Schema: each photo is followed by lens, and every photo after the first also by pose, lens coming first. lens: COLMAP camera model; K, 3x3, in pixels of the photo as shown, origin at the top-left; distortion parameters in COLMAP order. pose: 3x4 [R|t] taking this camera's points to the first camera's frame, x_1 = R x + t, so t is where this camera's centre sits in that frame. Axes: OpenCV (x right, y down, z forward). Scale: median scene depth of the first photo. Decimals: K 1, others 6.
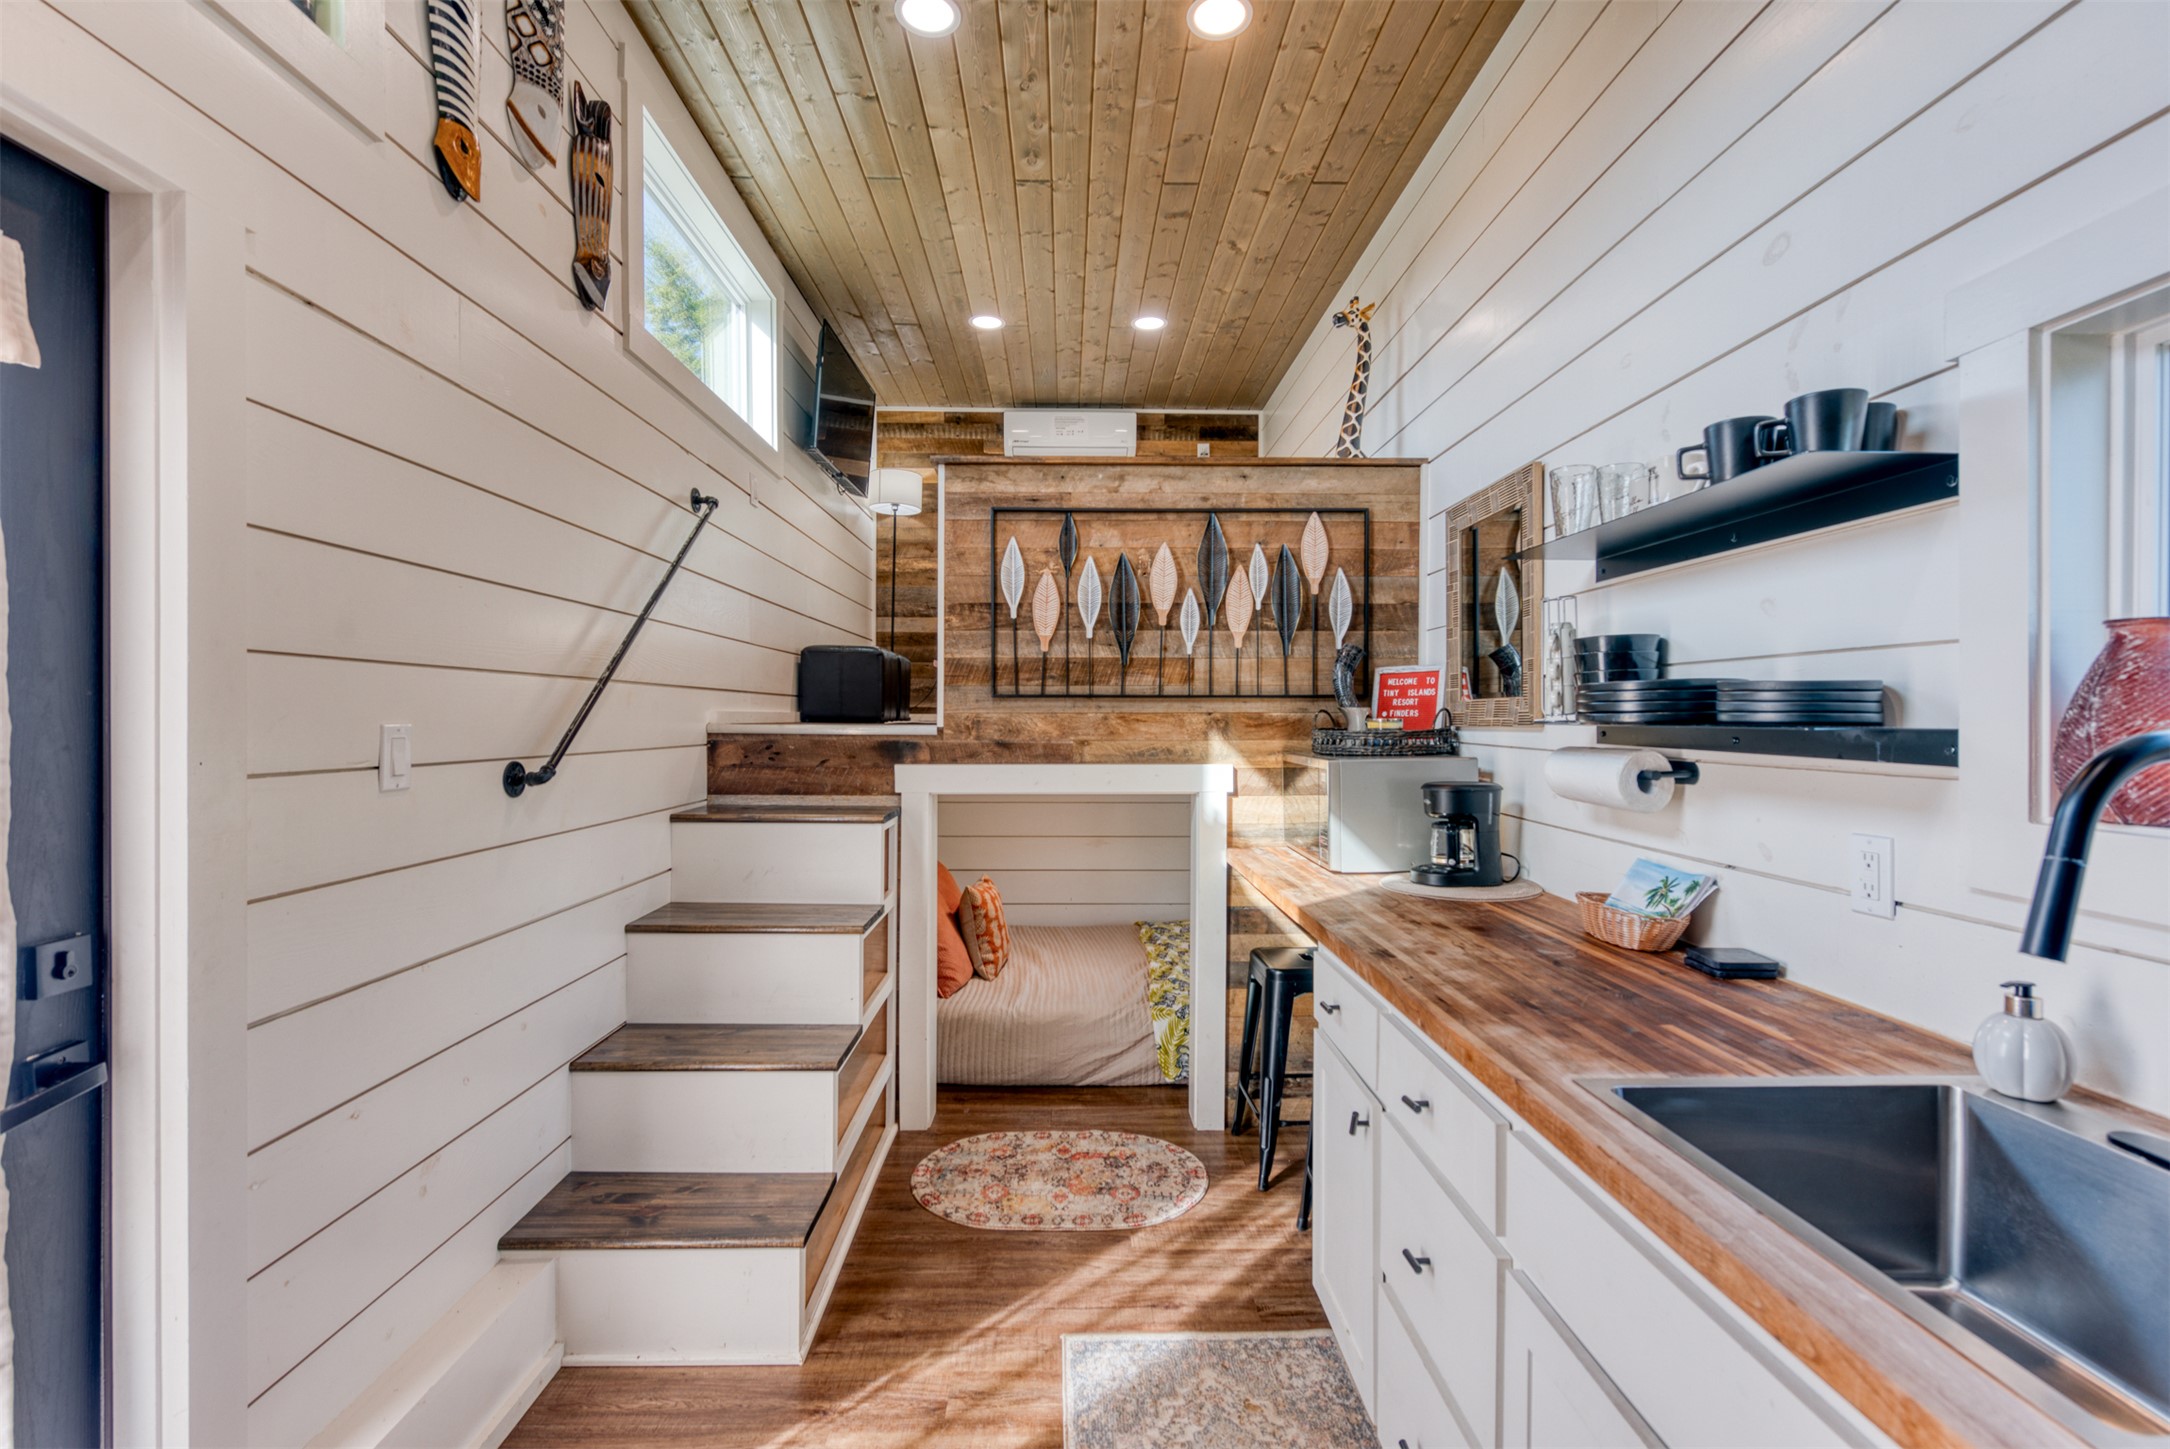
lens RADIAL K [[975.8, 0, 1081.2], [0, 975.8, 719.2], [0, 0, 1]] dist [0.002976, 0.000866]
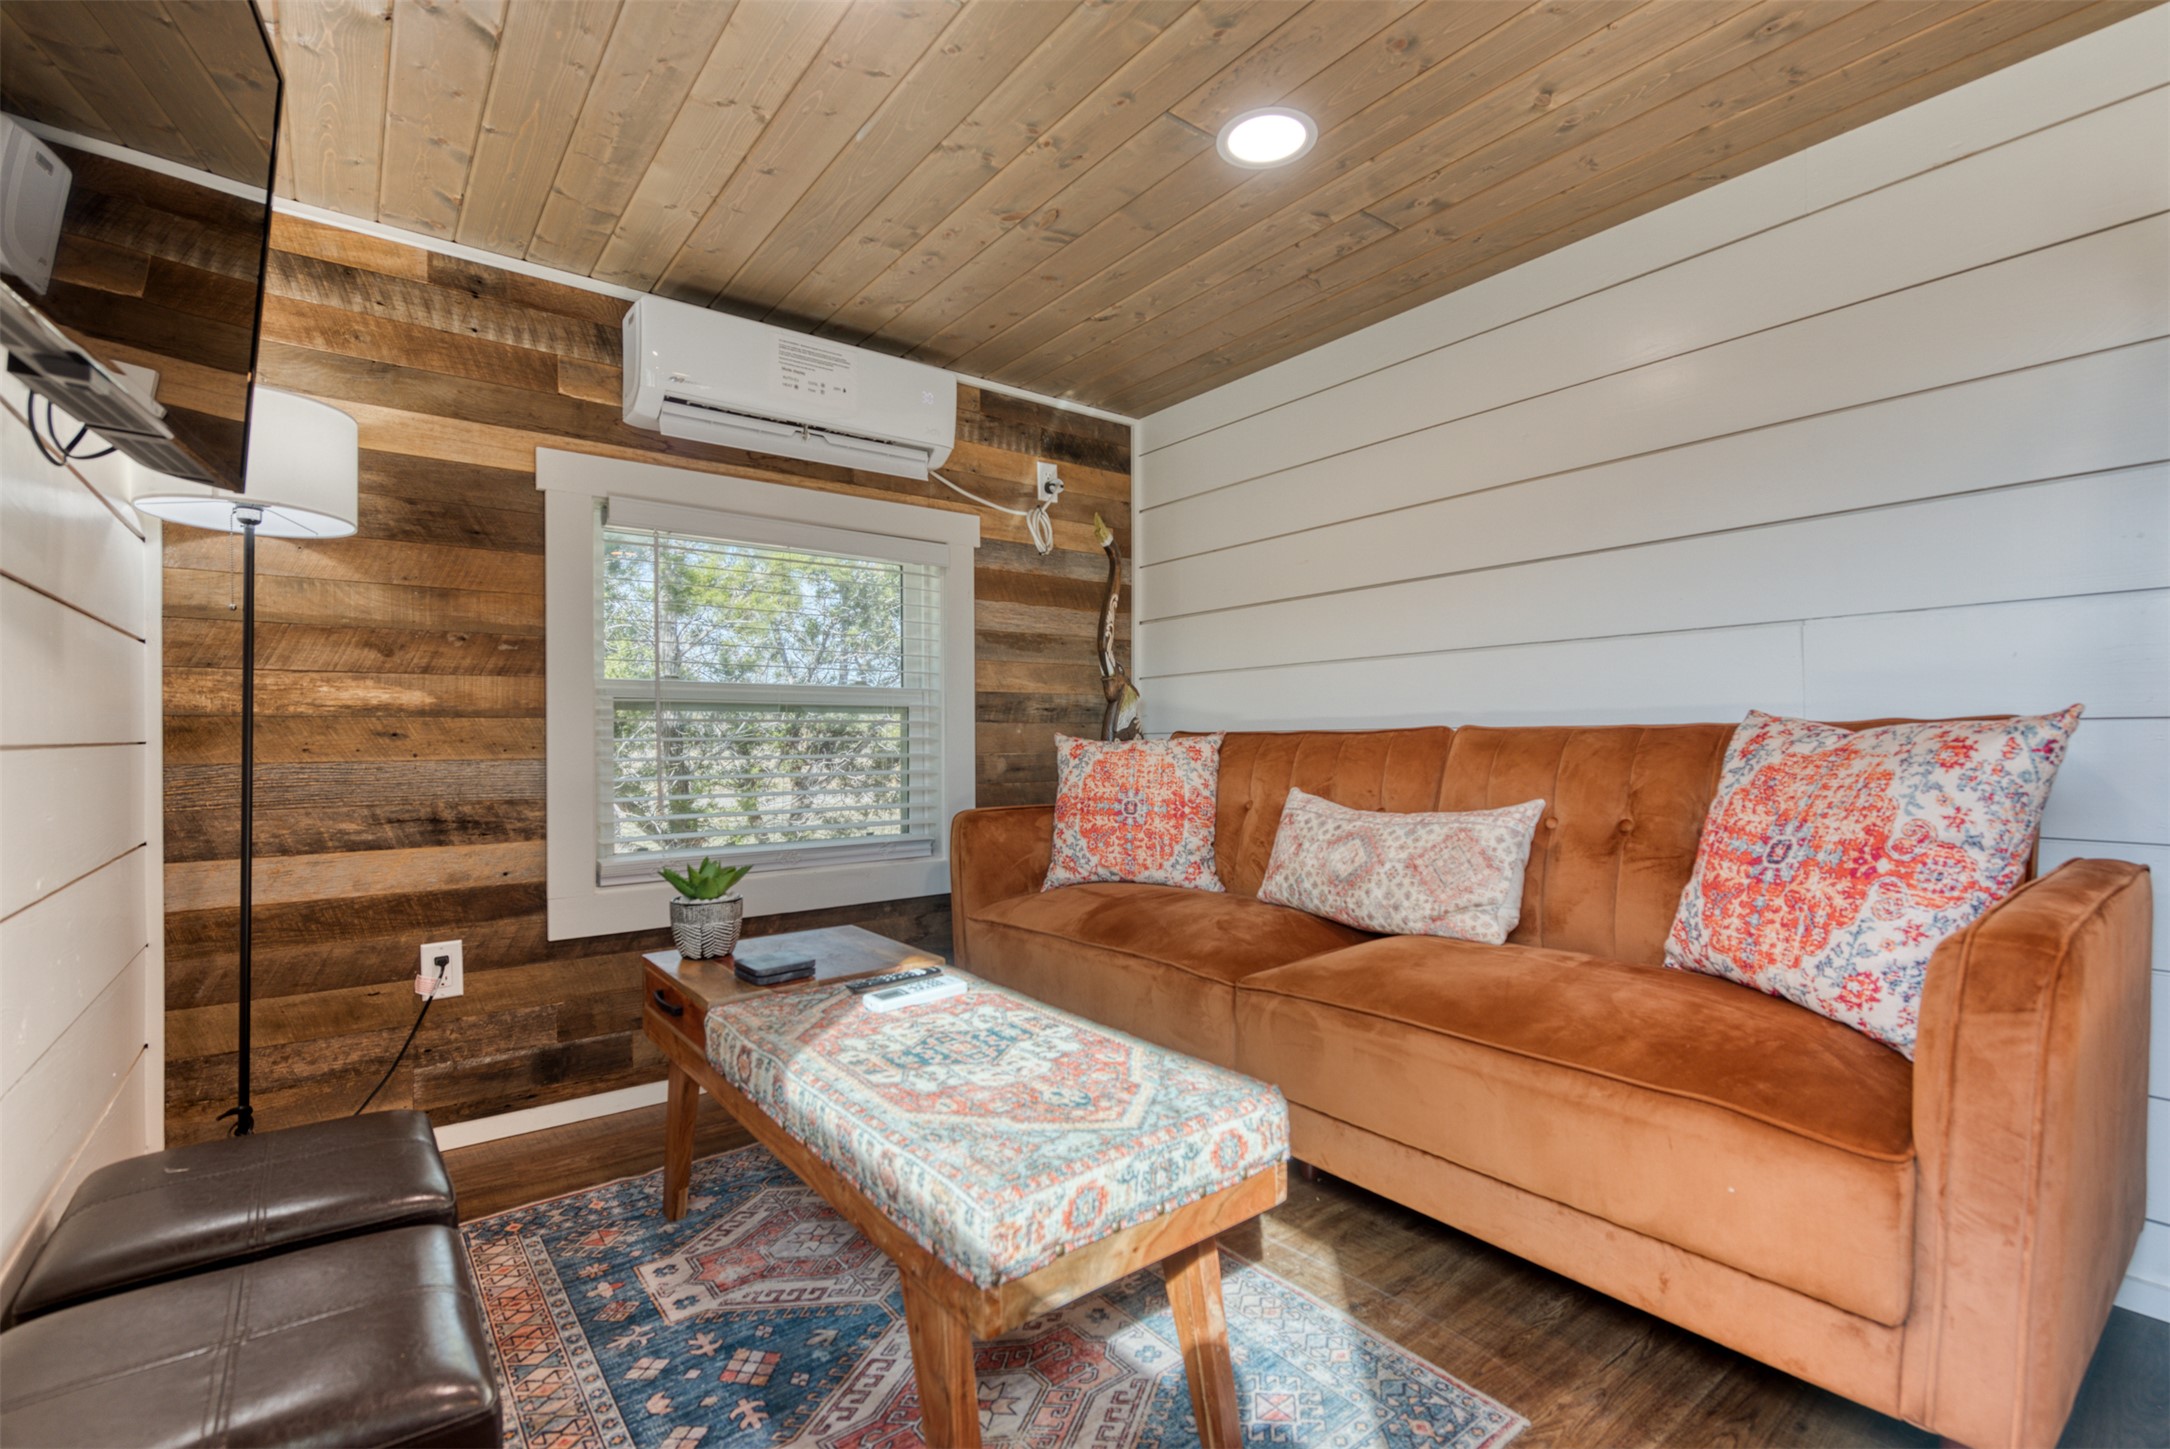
lens RADIAL K [[975.8, 0, 1095.2], [0, 975.8, 728.5], [0, 0, 1]] dist [0.002976, 0.000866]
pose [[0.797198, -0.004759, 0.603699, -0.162947], [0.012792, 0.999878, -0.009011, -0.140404], [-0.603582, 0.014906, 0.797162, 0.586207]]
